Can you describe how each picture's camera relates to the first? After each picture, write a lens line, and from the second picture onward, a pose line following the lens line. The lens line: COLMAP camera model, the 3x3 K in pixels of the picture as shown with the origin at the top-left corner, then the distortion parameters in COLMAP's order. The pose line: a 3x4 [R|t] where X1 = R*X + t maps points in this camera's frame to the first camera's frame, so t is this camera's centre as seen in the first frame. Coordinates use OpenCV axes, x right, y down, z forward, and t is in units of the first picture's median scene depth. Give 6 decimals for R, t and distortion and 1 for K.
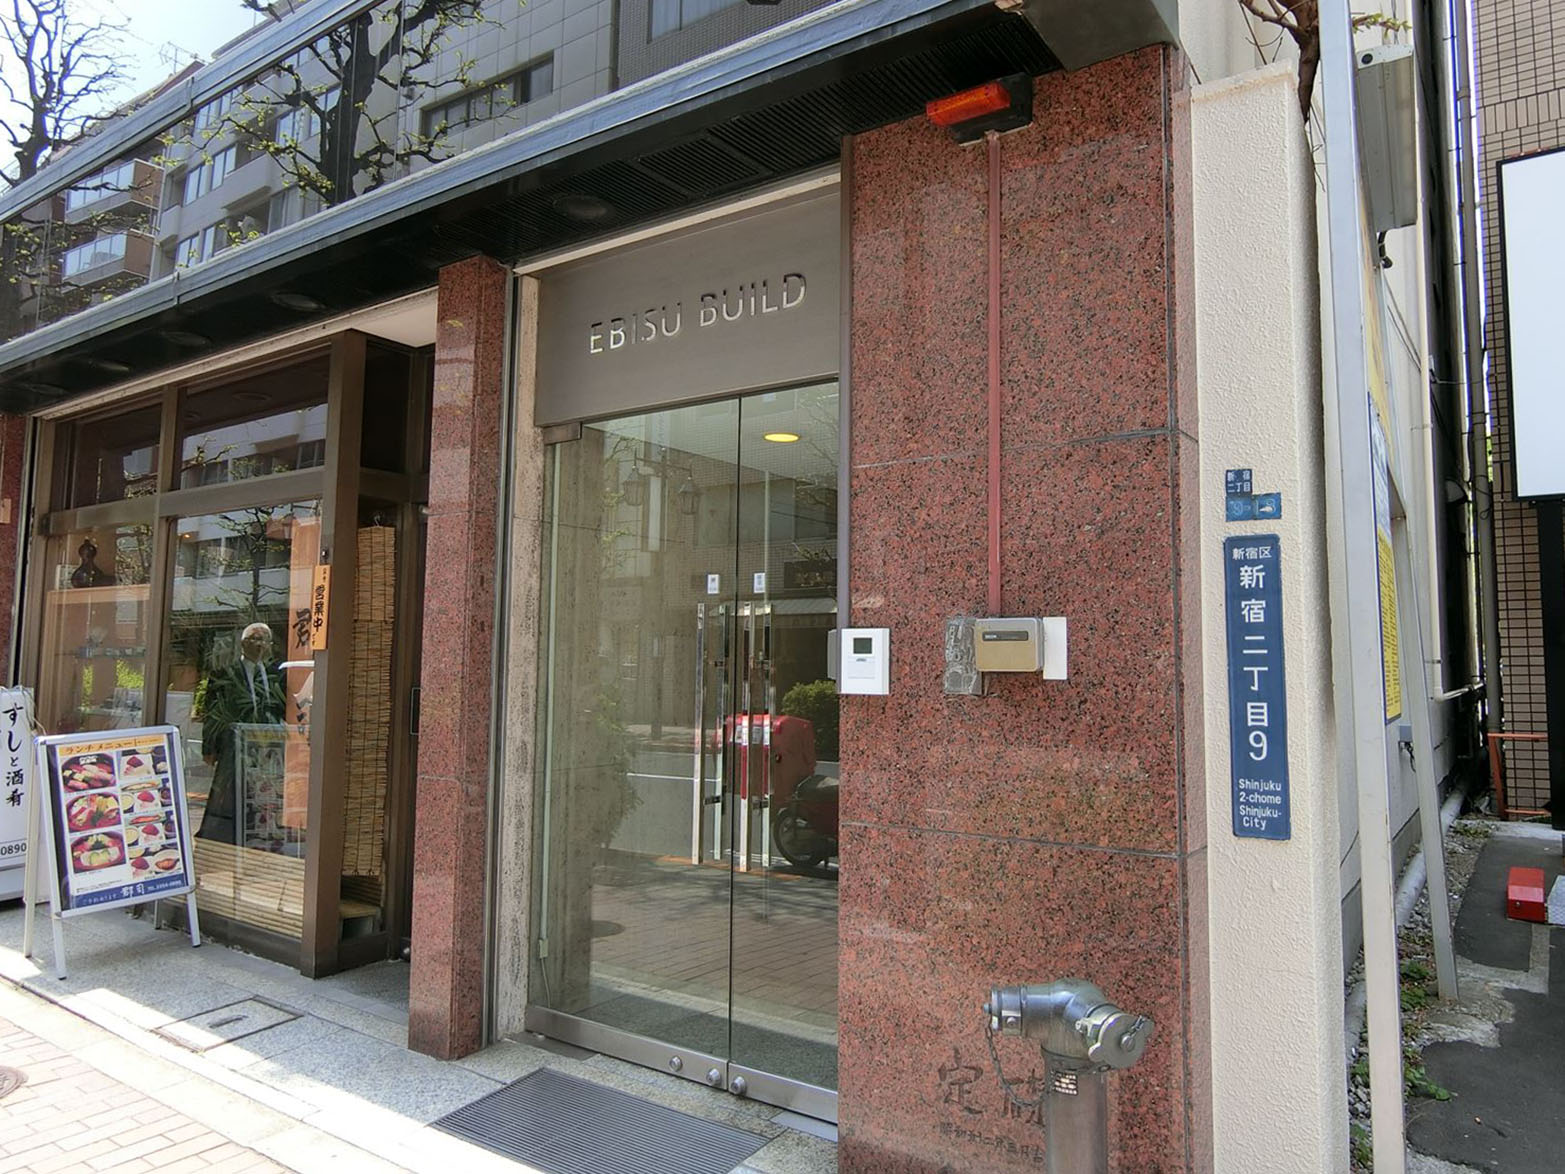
lens RADIAL K [[967.3, 0, 782.5], [0, 967.3, 587.0], [0, 0, 1]] dist [-0.000370, -0.005977]
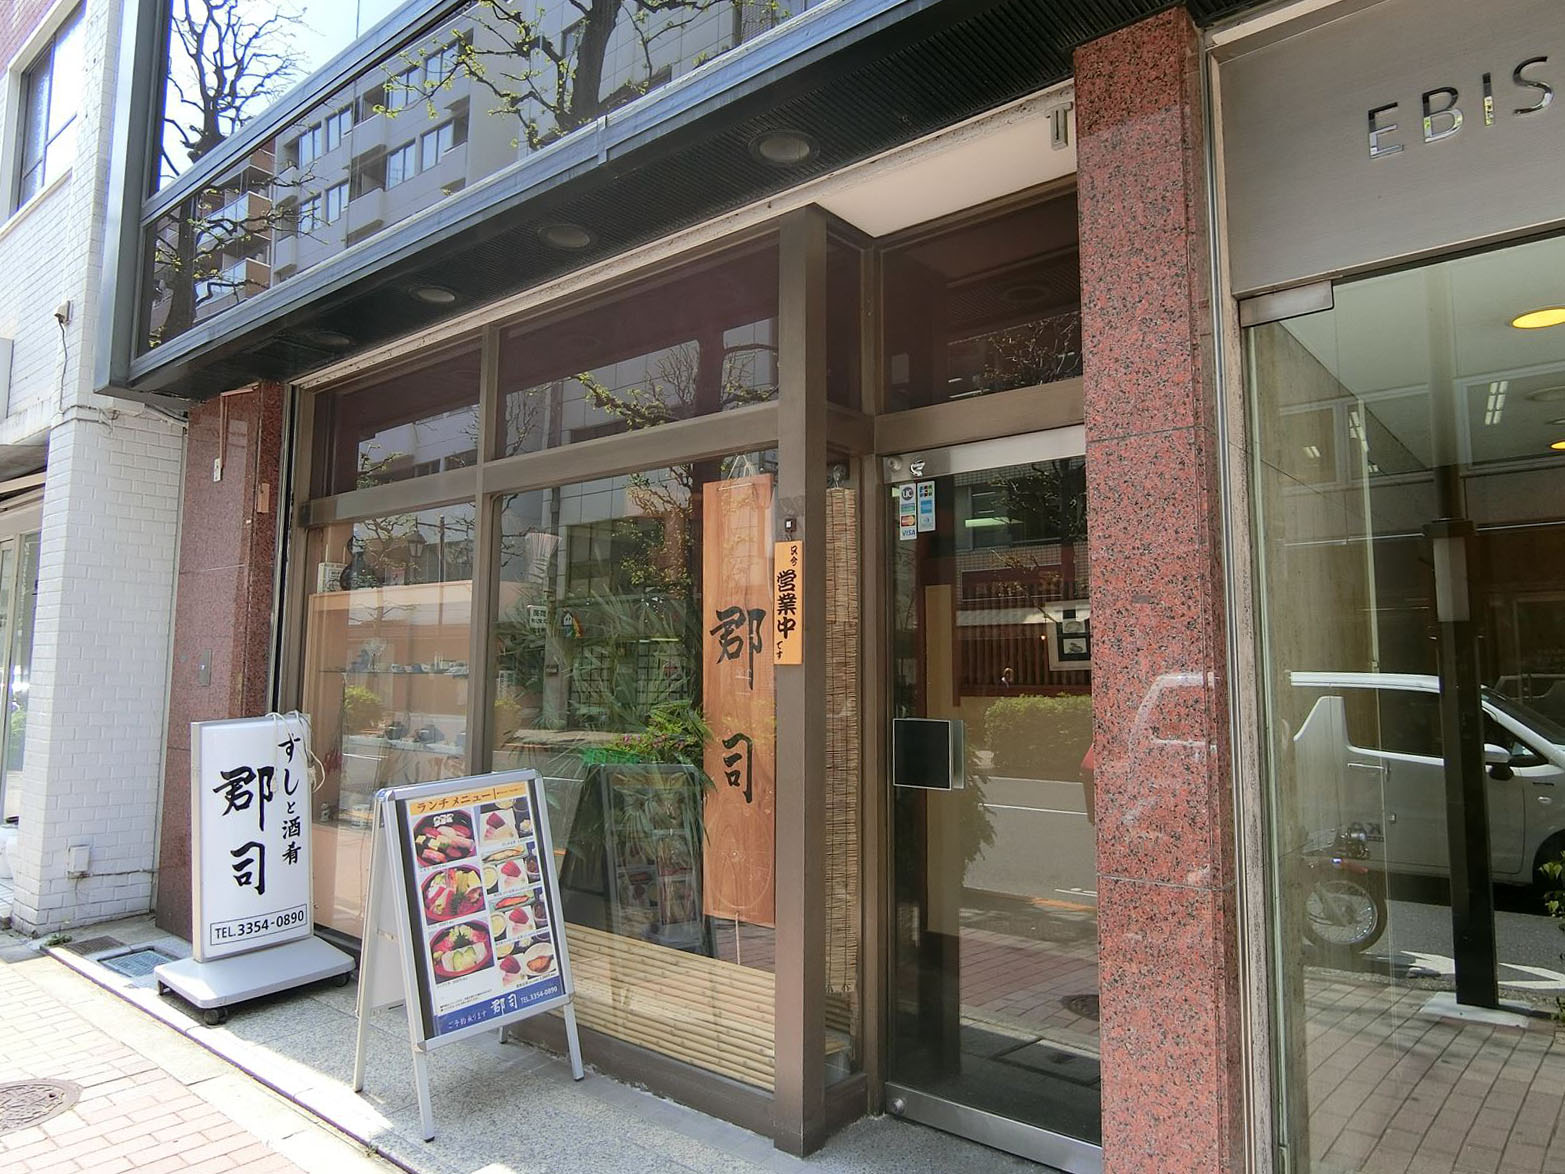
lens RADIAL K [[967.9, 0, 781.1], [0, 967.9, 578.2], [0, 0, 1]] dist [-0.002999, 0.000805]
pose [[0.996132, -0.014013, -0.086749, -0.399380], [0.012127, 0.999679, -0.022231, 0.017915], [0.087033, 0.021093, 0.995982, 0.296713]]
